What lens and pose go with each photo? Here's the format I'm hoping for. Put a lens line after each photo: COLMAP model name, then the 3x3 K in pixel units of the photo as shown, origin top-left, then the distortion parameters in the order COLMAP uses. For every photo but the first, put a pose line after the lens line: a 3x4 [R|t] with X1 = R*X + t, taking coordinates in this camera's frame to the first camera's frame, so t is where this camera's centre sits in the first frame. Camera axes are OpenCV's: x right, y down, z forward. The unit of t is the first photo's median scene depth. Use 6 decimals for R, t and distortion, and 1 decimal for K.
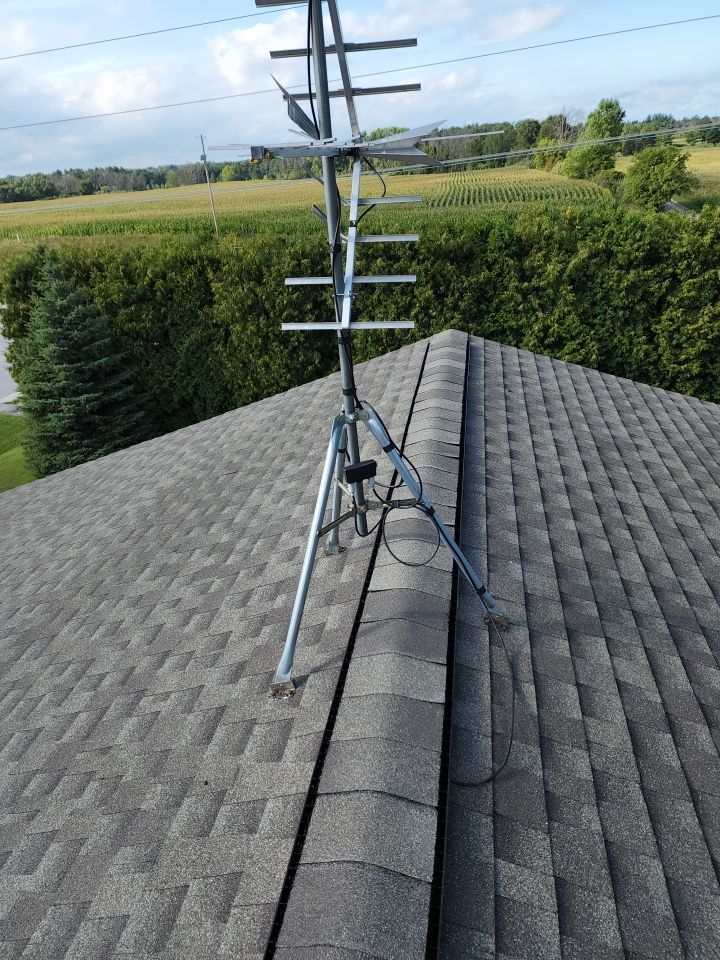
lens RADIAL K [[632.5, 0, 335.9], [0, 632.5, 480.0], [0, 0, 1]] dist [0.075417, -0.065339]
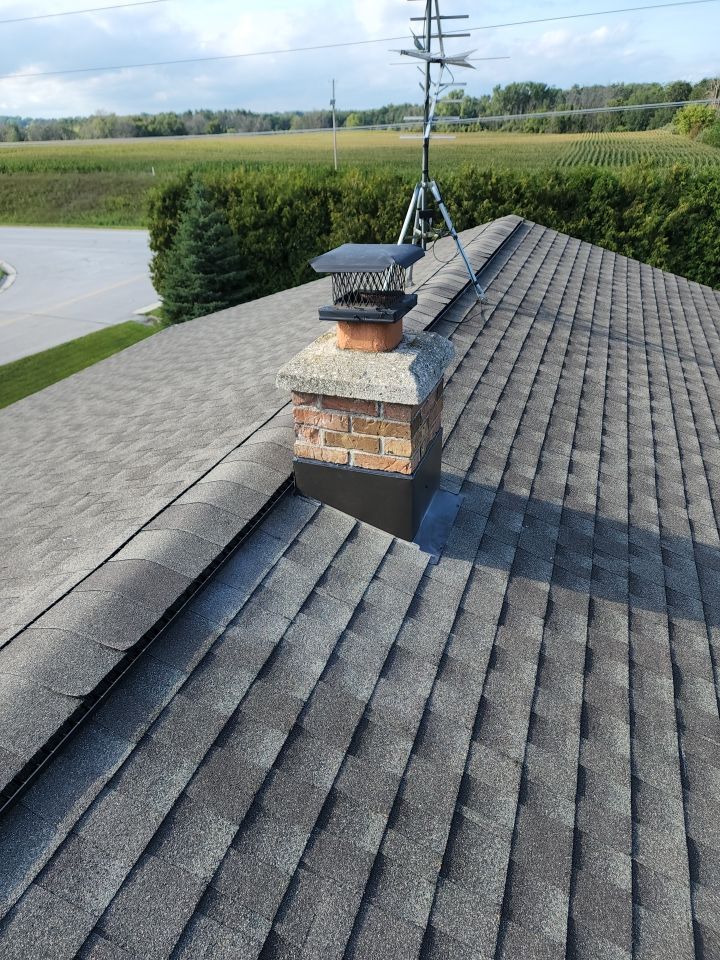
lens RADIAL K [[632.5, 0, 335.9], [0, 632.5, 480.0], [0, 0, 1]] dist [0.075417, -0.065339]
pose [[0.983912, 0.127505, -0.125136, 0.013040], [-0.120099, 0.990627, 0.065072, 0.081365], [0.132260, -0.048996, 0.990003, -0.133016]]
